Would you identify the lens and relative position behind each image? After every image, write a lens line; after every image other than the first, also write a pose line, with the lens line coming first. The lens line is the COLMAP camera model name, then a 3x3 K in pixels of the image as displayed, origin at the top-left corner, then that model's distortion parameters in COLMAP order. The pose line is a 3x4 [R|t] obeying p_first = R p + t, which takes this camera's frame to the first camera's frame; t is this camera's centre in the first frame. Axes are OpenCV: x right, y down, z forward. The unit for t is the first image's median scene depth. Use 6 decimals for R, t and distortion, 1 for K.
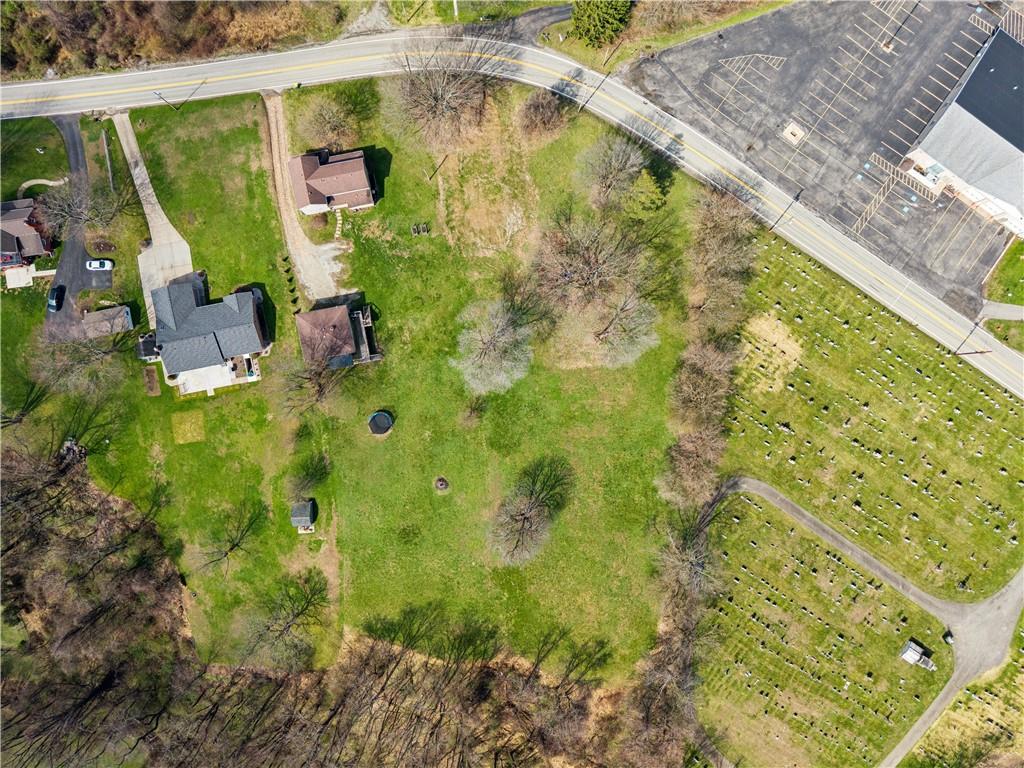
lens RADIAL K [[699.3, 0, 512.0], [0, 699.3, 384.0], [0, 0, 1]] dist [0.005798, -0.008253]
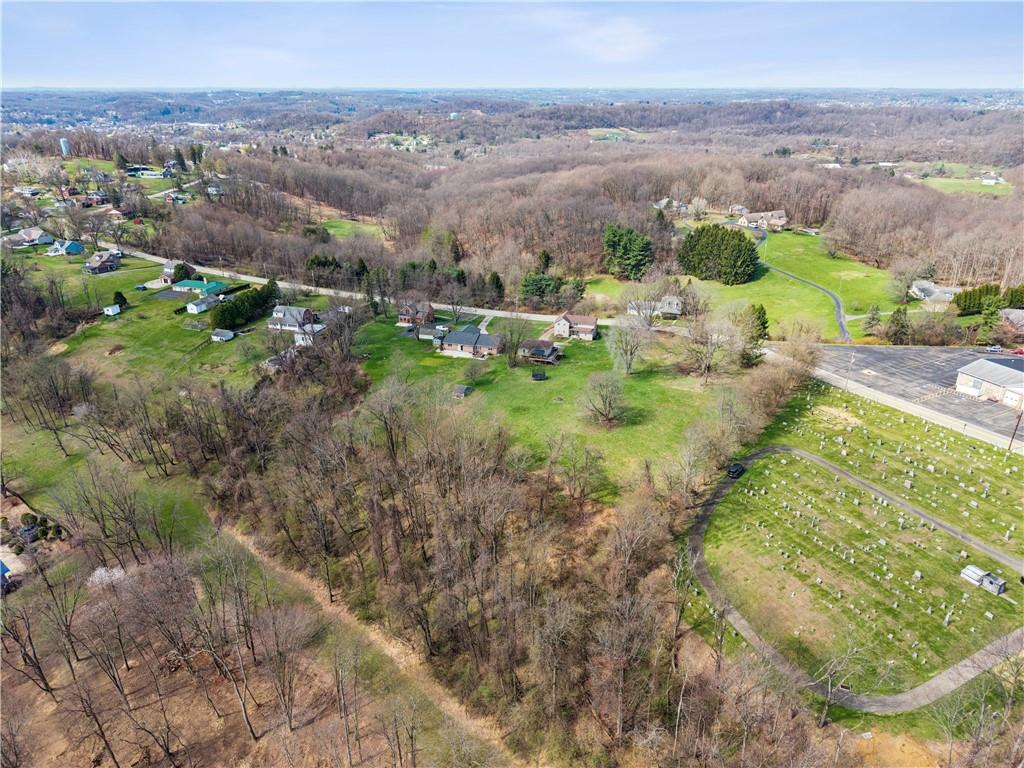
lens RADIAL K [[699.3, 0, 512.0], [0, 699.3, 384.0], [0, 0, 1]] dist [0.005798, -0.008253]
pose [[0.872402, 0.166814, -0.459443, 0.427680], [-0.488676, 0.317938, -0.812473, 1.255199], [0.010543, 0.933321, 0.358888, 0.474767]]
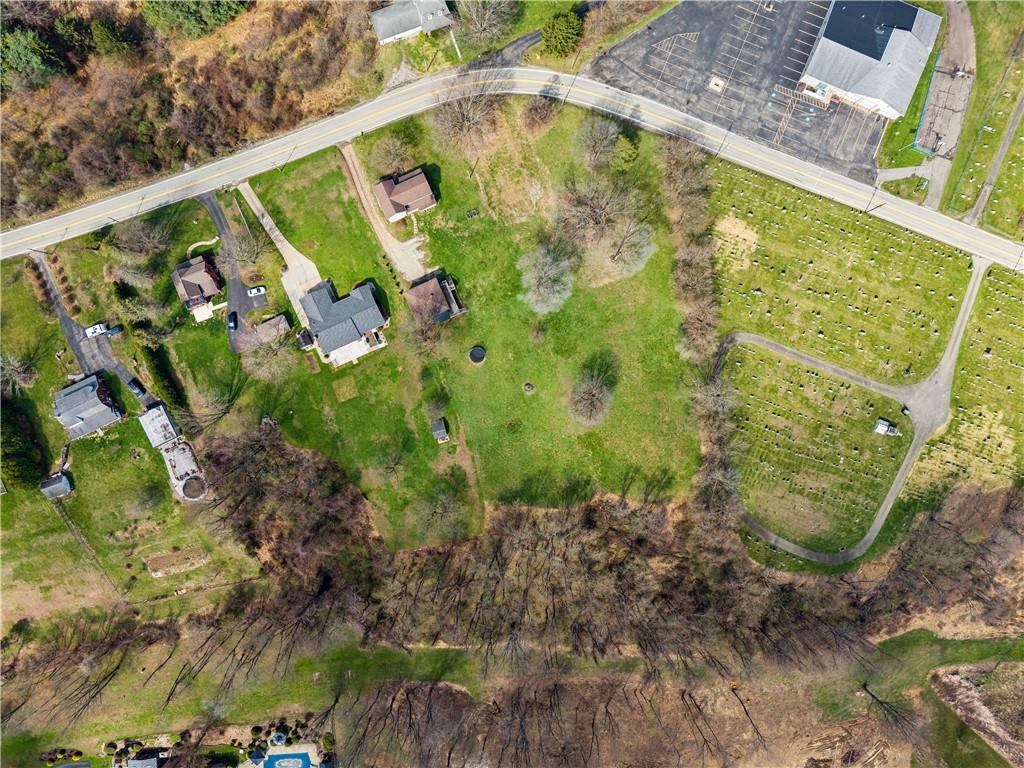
lens RADIAL K [[699.3, 0, 512.0], [0, 699.3, 384.0], [0, 0, 1]] dist [0.005798, -0.008253]
pose [[0.973134, -0.230097, -0.008154, -0.119490], [0.230206, 0.972993, 0.017046, 0.104199], [0.004012, -0.018465, 0.999821, -0.404528]]
